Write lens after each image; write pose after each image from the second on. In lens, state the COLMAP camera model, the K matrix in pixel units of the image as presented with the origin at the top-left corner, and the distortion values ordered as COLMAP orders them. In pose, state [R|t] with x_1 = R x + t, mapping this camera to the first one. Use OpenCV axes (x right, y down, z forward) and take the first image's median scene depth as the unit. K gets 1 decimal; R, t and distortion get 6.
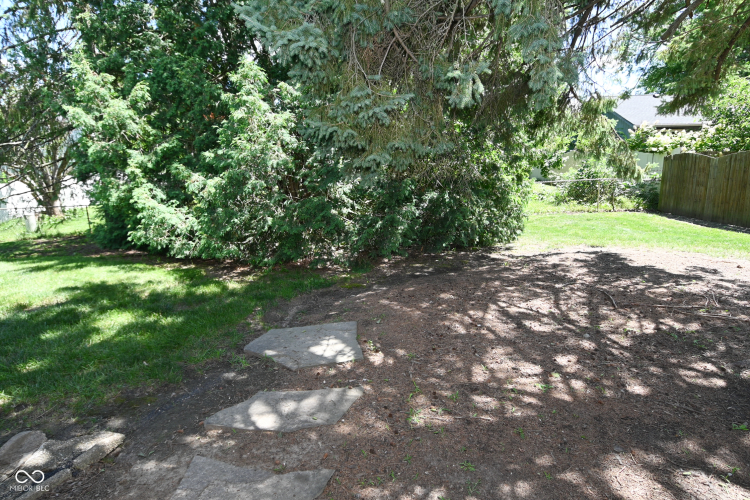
lens RADIAL K [[383.9, 0, 375.0], [0, 383.9, 250.0], [0, 0, 1]] dist [0.003277, -0.022174]
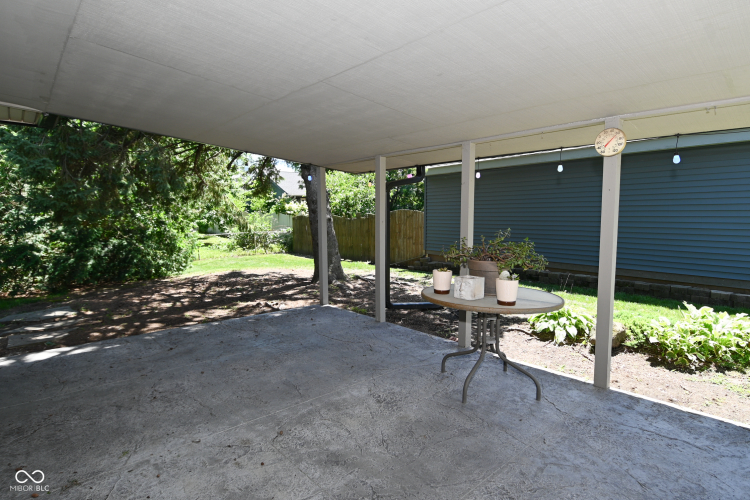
lens RADIAL K [[383.9, 0, 375.0], [0, 383.9, 250.0], [0, 0, 1]] dist [0.003277, -0.022174]
pose [[0.735036, -0.036872, 0.677025, -0.103562], [0.134508, 0.986604, -0.092301, 0.149152], [-0.664553, 0.158909, 0.730149, -0.672189]]
